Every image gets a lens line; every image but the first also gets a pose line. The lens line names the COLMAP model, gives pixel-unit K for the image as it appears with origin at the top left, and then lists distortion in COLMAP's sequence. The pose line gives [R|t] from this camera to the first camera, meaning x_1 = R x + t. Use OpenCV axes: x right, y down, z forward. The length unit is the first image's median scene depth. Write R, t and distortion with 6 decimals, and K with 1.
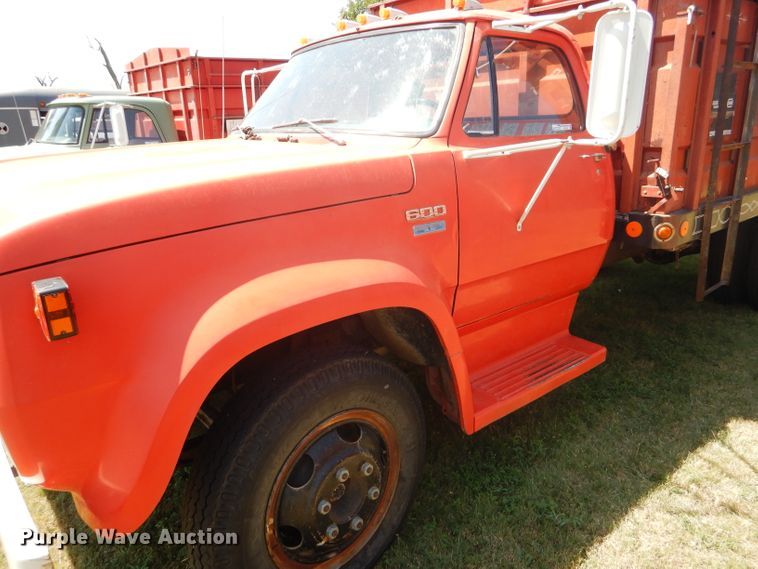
lens RADIAL K [[547.3, 0, 379.0], [0, 547.3, 284.5], [0, 0, 1]] dist [-0.000501, 0.003543]
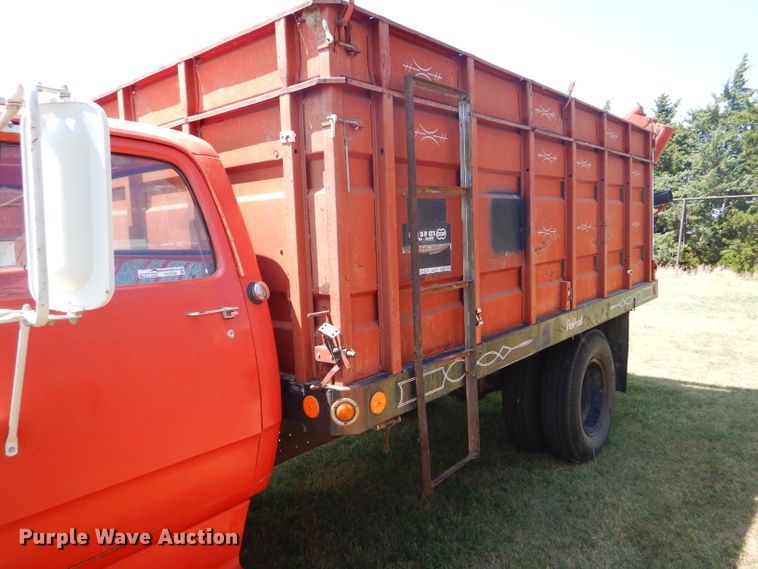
lens RADIAL K [[547.3, 0, 379.0], [0, 547.3, 284.5], [0, 0, 1]] dist [-0.000501, 0.003543]
pose [[0.984187, -0.019742, 0.176026, 0.446028], [0.054890, 0.978843, -0.197115, -0.115037], [-0.168410, 0.203660, 0.964448, 0.278387]]
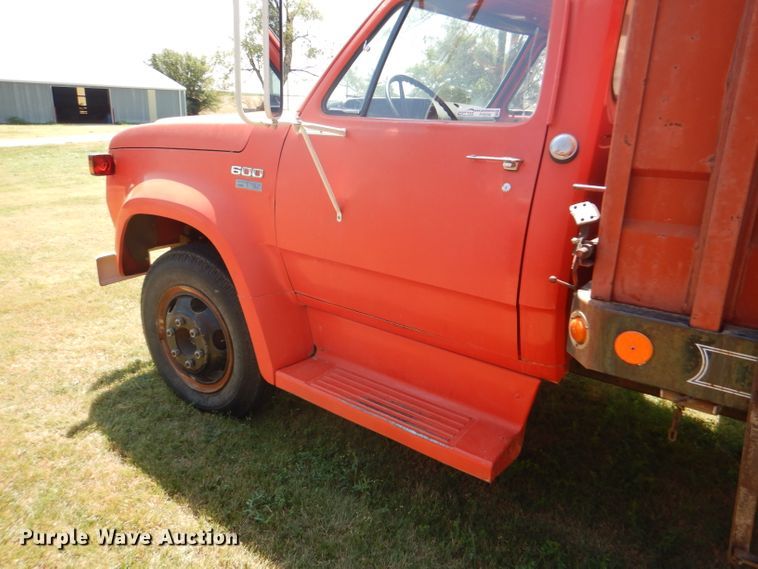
lens RADIAL K [[547.3, 0, 379.0], [0, 547.3, 284.5], [0, 0, 1]] dist [-0.000501, 0.003543]
pose [[0.226373, 0.330203, -0.916363, 0.943987], [-0.302229, 0.918163, 0.256191, -0.210593], [0.925966, 0.218957, 0.307645, 0.663234]]
